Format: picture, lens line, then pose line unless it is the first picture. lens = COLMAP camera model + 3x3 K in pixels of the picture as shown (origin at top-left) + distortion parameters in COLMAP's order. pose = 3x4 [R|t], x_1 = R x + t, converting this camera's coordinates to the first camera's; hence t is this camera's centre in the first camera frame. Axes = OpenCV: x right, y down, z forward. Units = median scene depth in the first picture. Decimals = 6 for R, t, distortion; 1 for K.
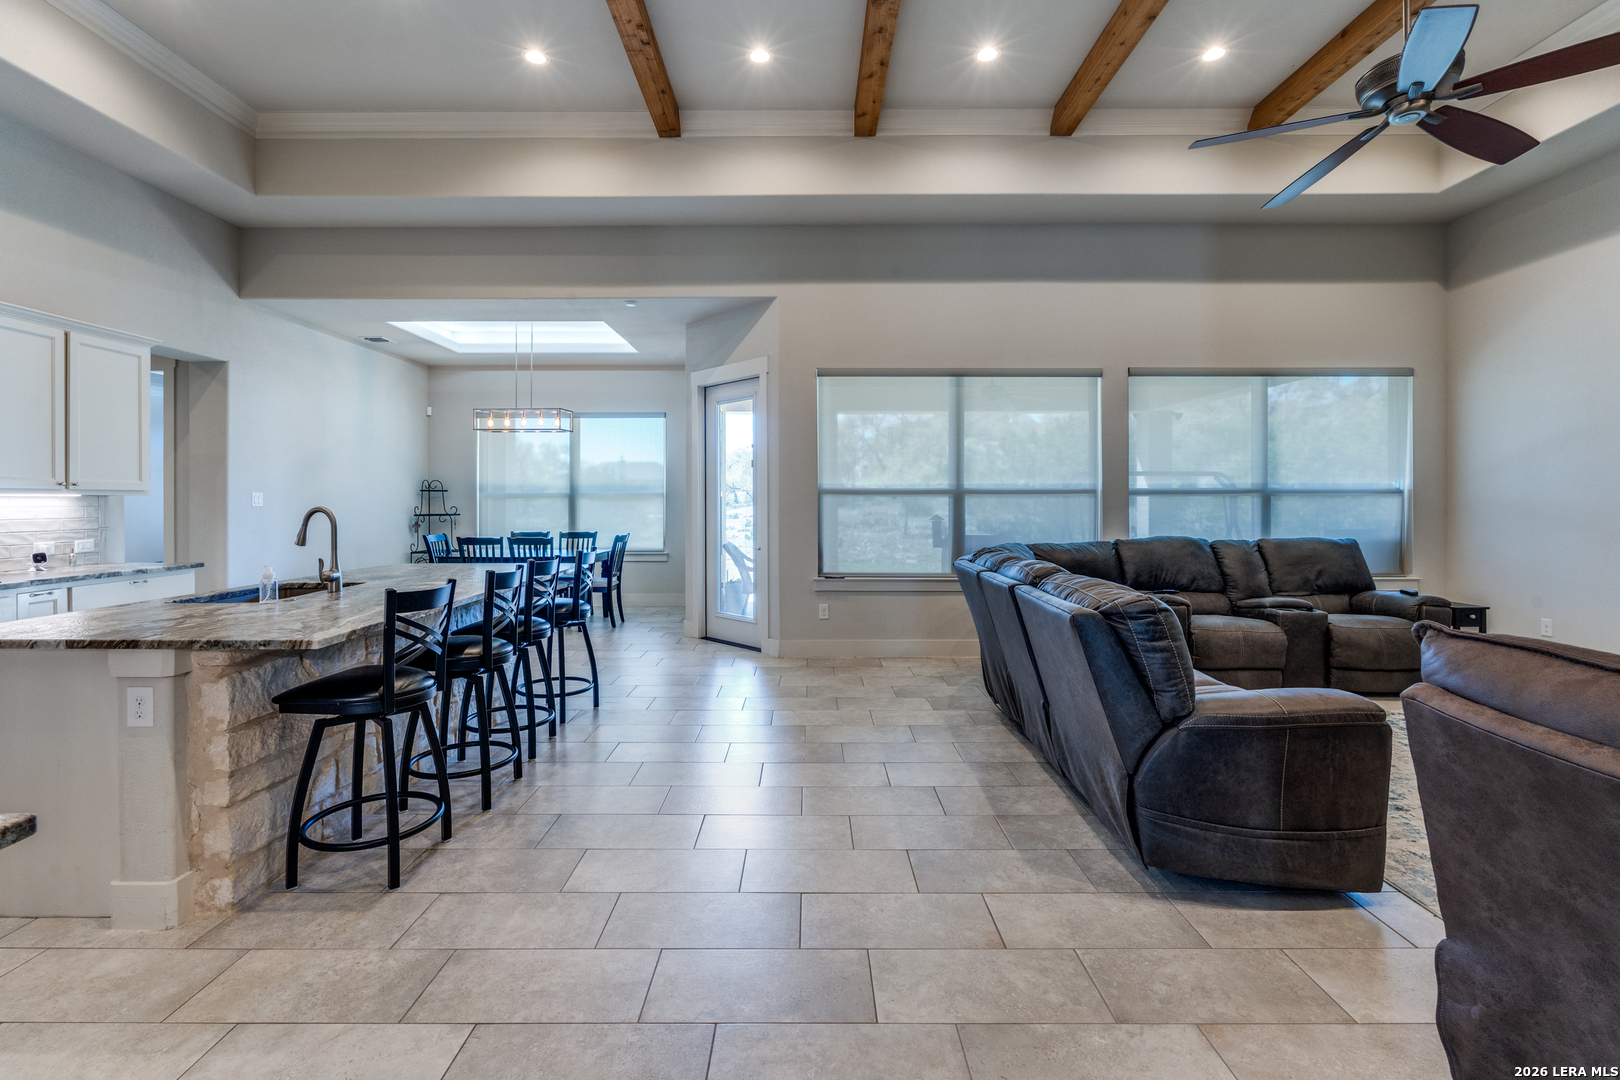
lens RADIAL K [[726.3, 0, 801.4], [0, 726.3, 501.6], [0, 0, 1]] dist [-0.008657, 0.002061]
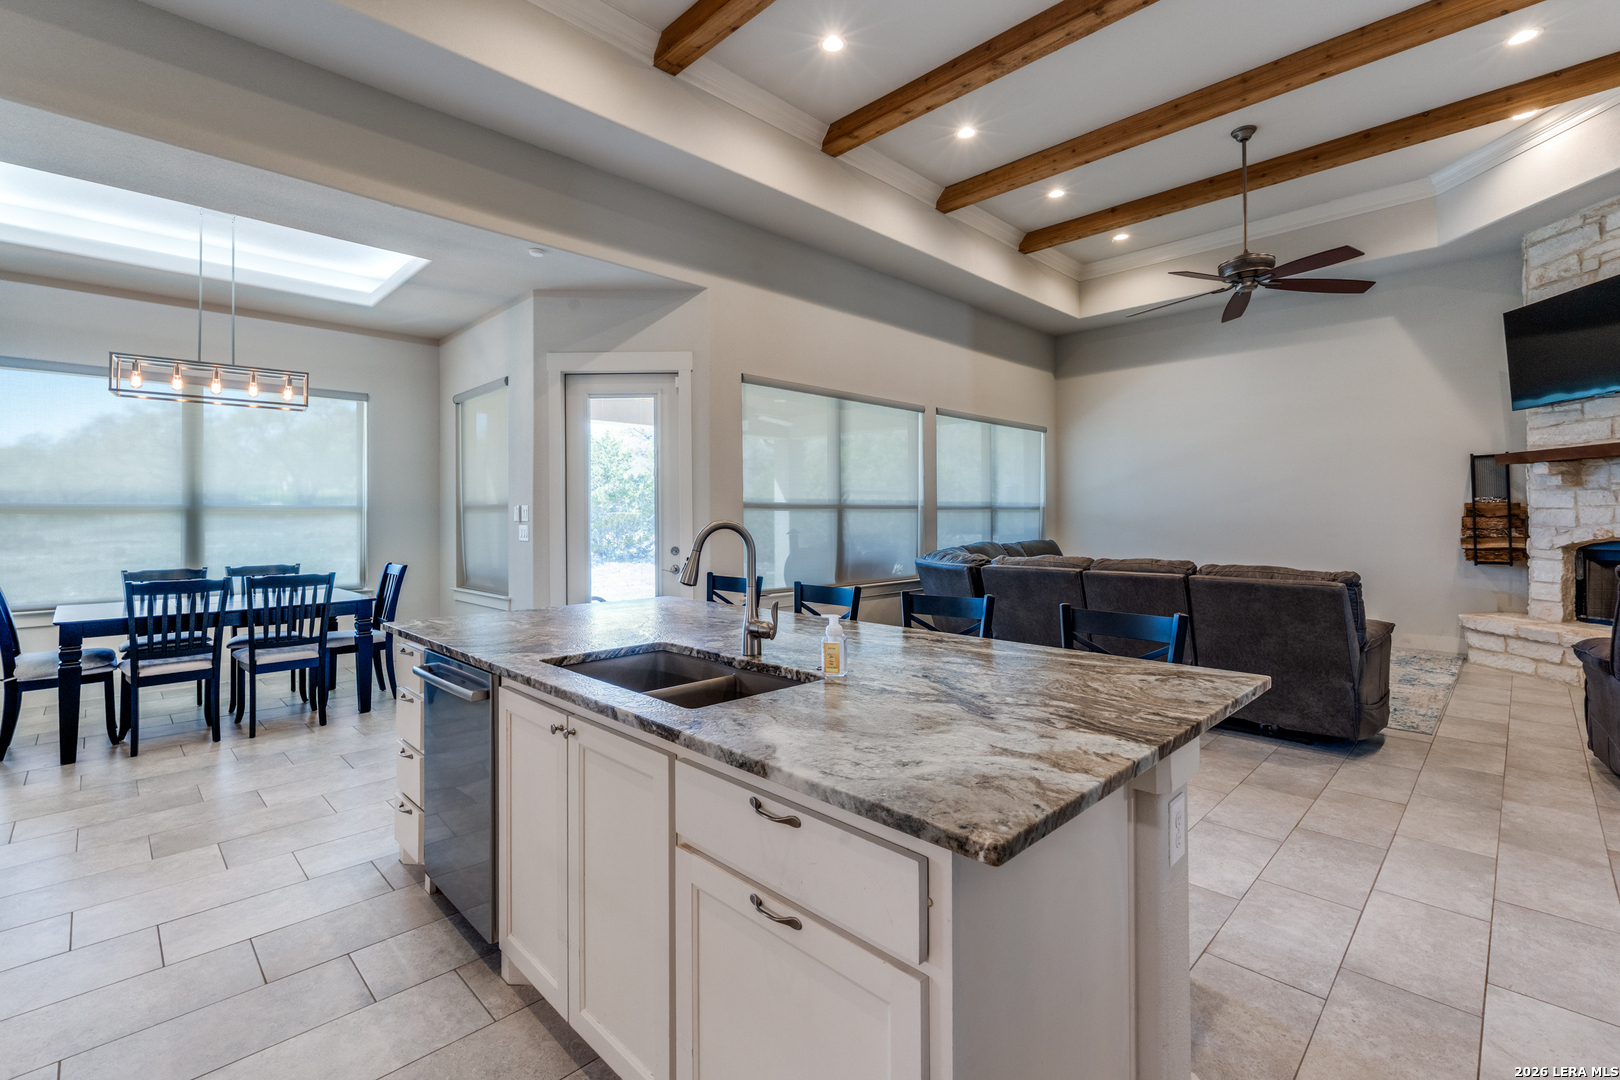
lens RADIAL K [[726.3, 0, 806.4], [0, 726.3, 511.2], [0, 0, 1]] dist [-0.008657, 0.002061]
pose [[0.703473, 0.002555, 0.710718, -0.664046], [0.004433, 0.999958, -0.007982, 0.001487], [-0.710708, 0.008766, 0.703432, 0.322528]]
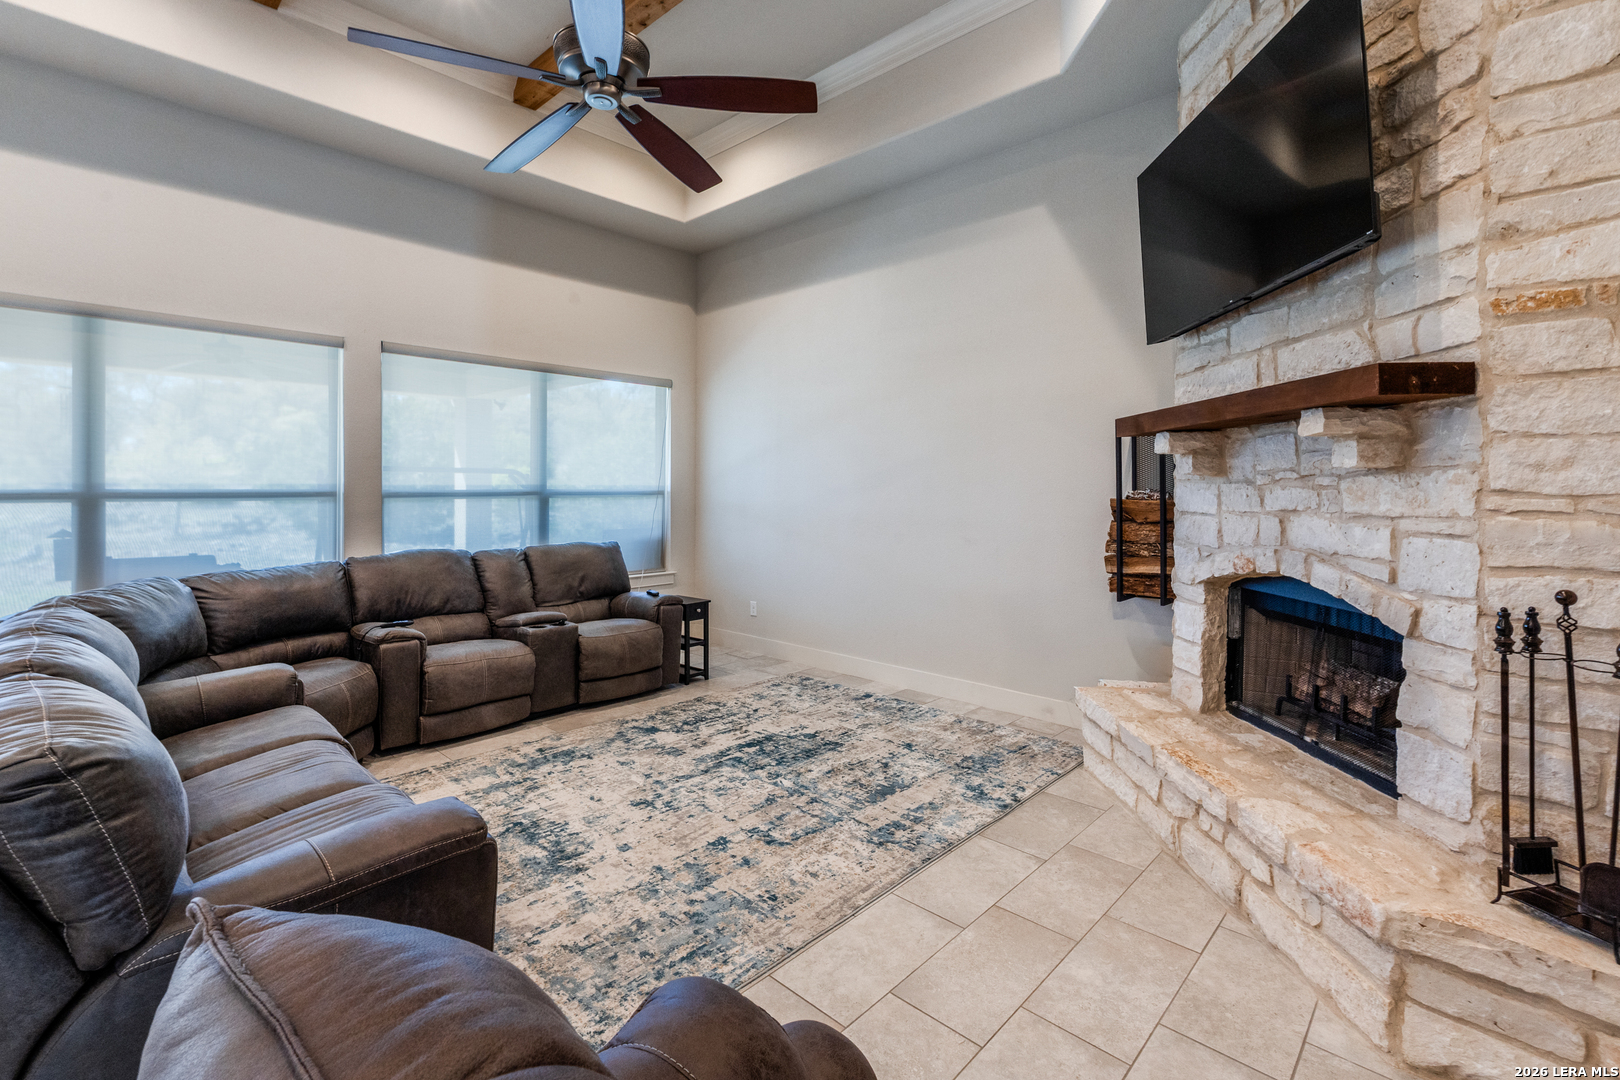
lens RADIAL K [[726.3, 0, 812.2], [0, 726.3, 495.2], [0, 0, 1]] dist [-0.008657, 0.002061]
pose [[0.680553, -0.004155, 0.732687, 0.208603], [-0.005375, 0.999929, 0.010663, -0.027022], [-0.732679, -0.011195, 0.680482, 0.105212]]
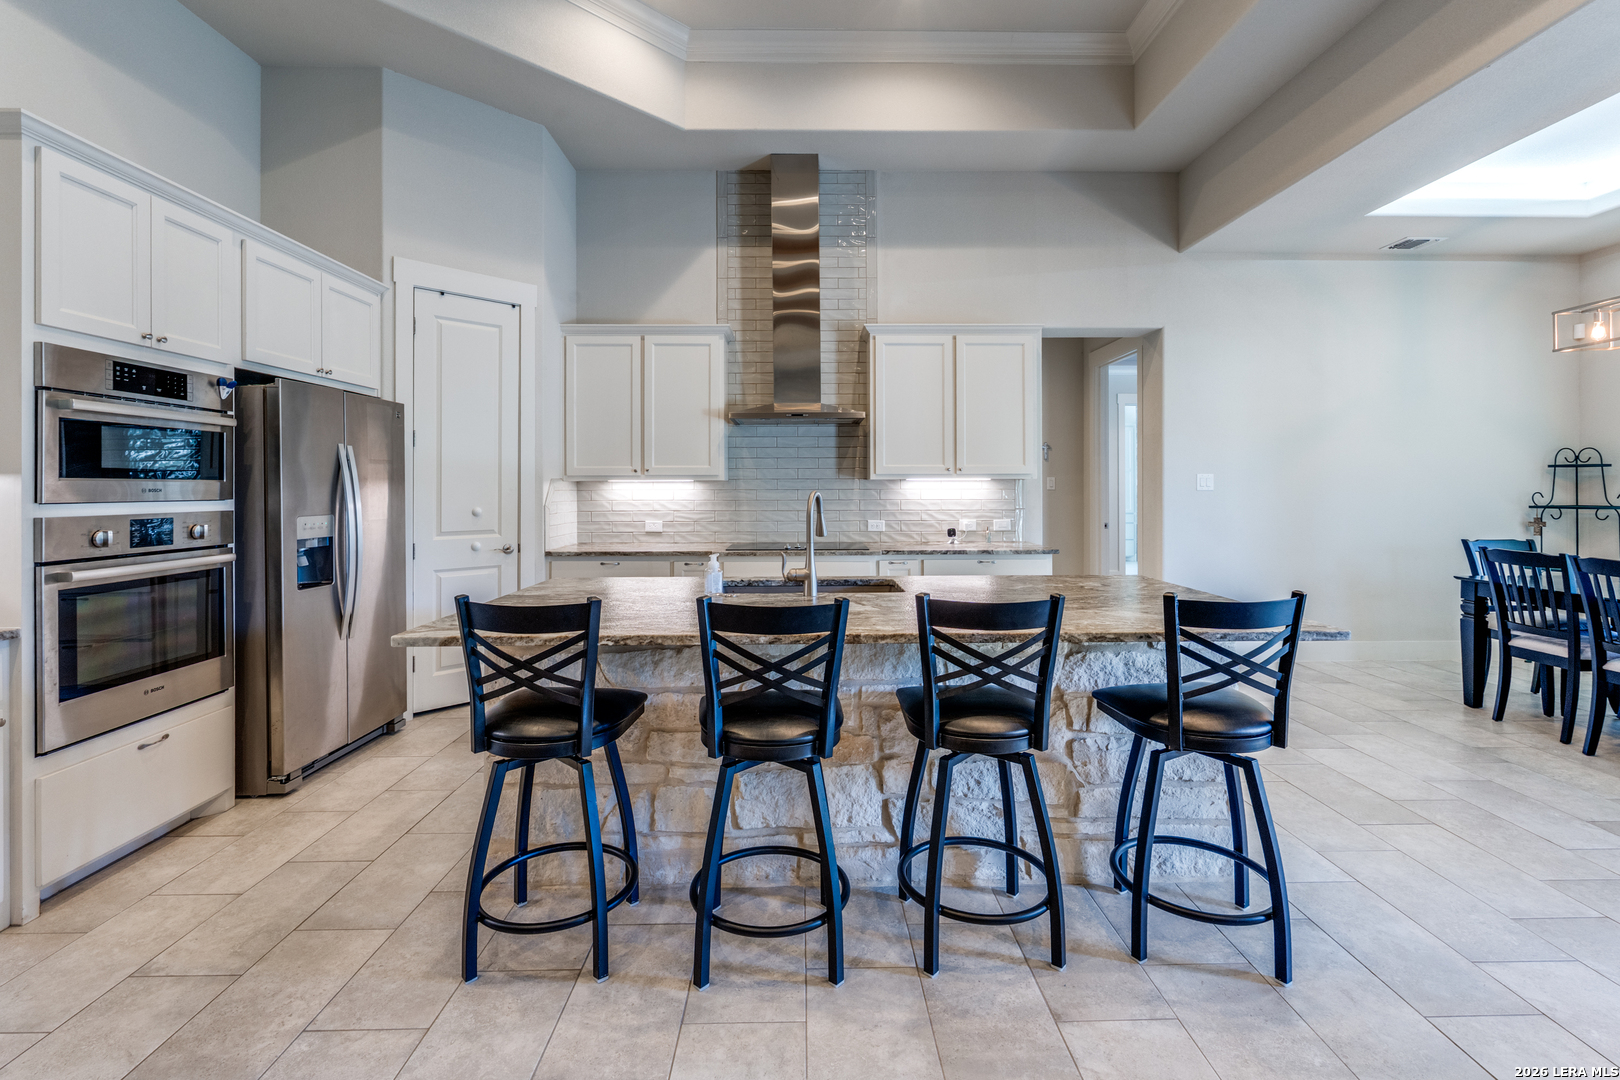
lens RADIAL K [[726.3, 0, 819.0], [0, 726.3, 494.1], [0, 0, 1]] dist [-0.008657, 0.002061]
pose [[0.029301, 0.011749, -0.999502, 0.102452], [0.002181, 0.999928, 0.011818, 0.000097], [0.999568, -0.002526, 0.029273, 0.615647]]
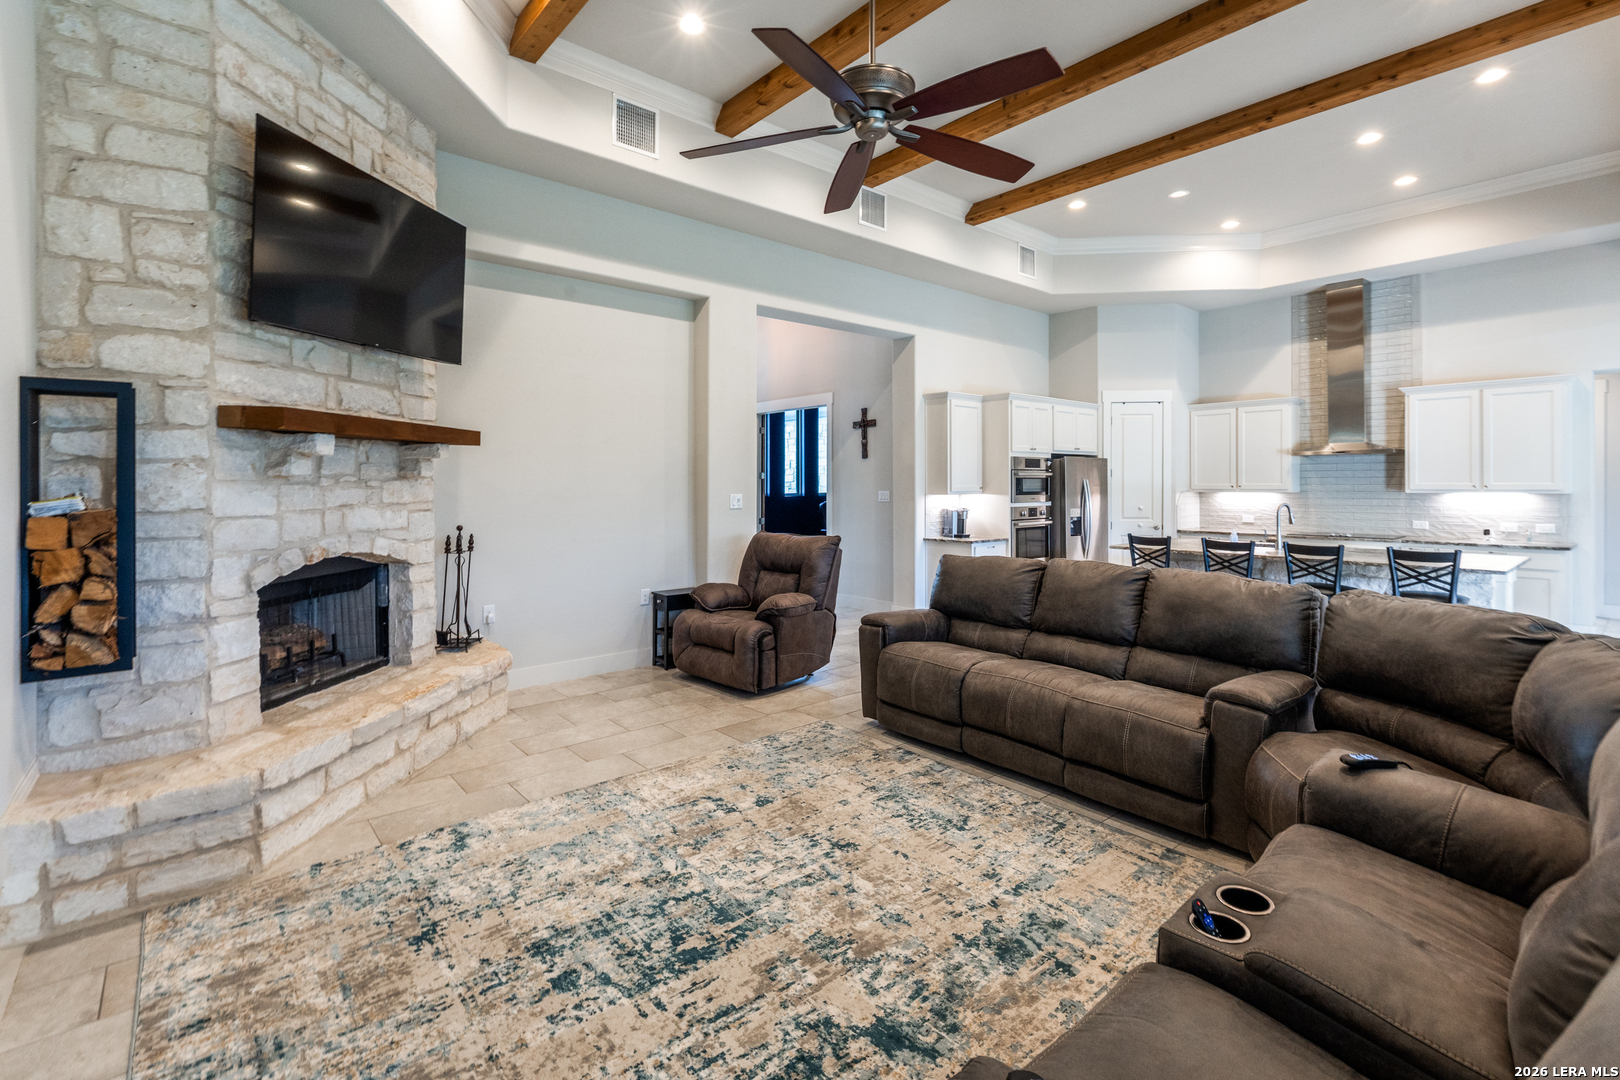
lens RADIAL K [[726.3, 0, 808.0], [0, 726.3, 483.1], [0, 0, 1]] dist [-0.008657, 0.002061]
pose [[-0.758503, 0.003504, -0.651660, 0.928771], [0.004870, 0.999988, -0.000291, -0.031252], [0.651652, -0.003394, -0.758511, 1.015580]]
